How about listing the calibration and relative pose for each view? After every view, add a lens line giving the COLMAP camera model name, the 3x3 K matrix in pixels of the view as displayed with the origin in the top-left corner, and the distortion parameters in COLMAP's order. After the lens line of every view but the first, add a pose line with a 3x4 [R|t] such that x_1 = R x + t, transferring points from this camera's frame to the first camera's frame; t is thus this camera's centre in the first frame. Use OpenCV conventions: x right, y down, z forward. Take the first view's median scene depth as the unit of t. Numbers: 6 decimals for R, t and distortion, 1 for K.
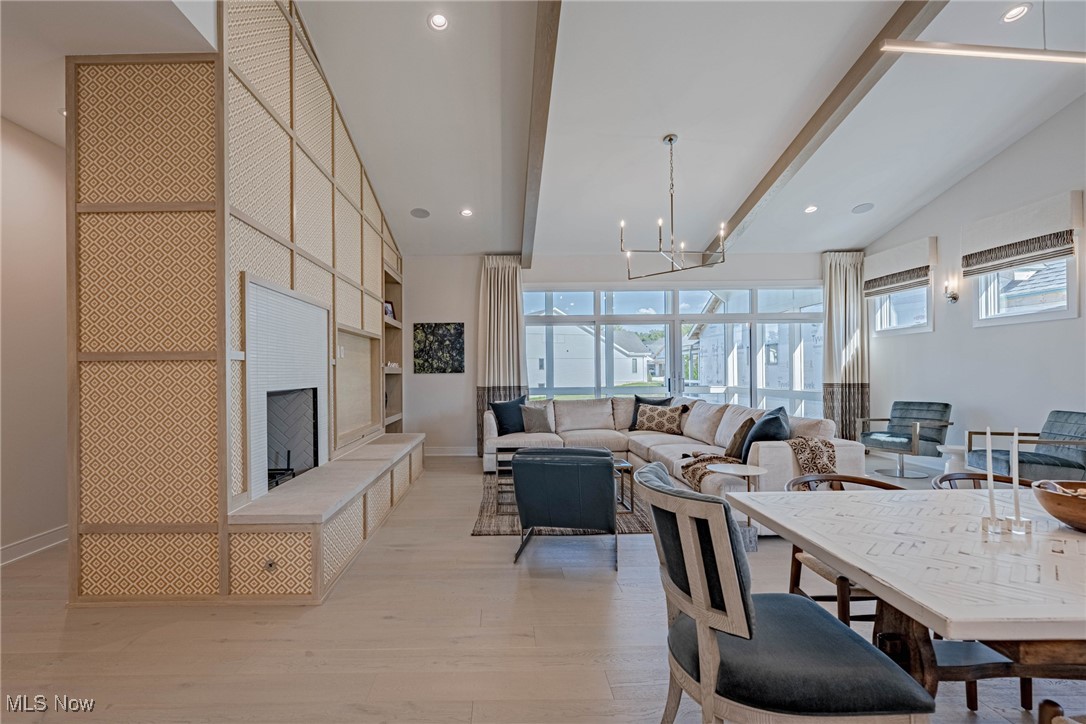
lens RADIAL K [[435.5, 0, 539.3], [0, 435.5, 369.2], [0, 0, 1]] dist [-0.001751, 0.000340]
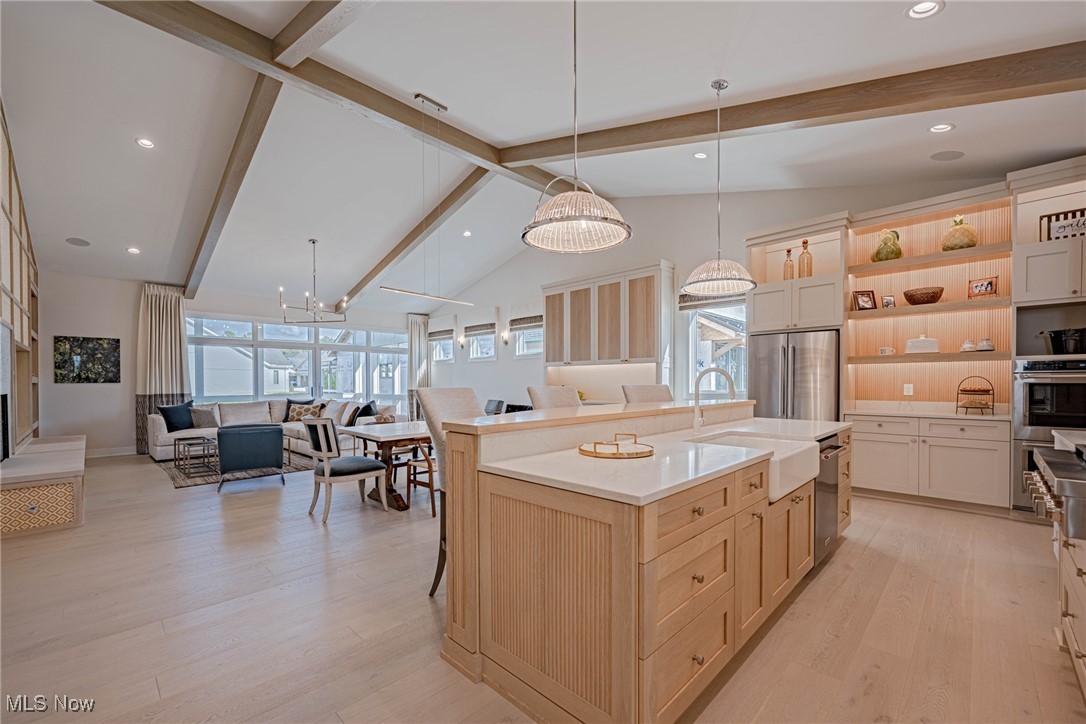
lens RADIAL K [[435.5, 0, 527.9], [0, 435.5, 385.4], [0, 0, 1]] dist [-0.001751, 0.000340]
pose [[0.727787, -0.000178, 0.685803, -0.179455], [-0.006997, 0.999946, 0.007685, -0.001164], [-0.685767, -0.010392, 0.727747, -0.570515]]
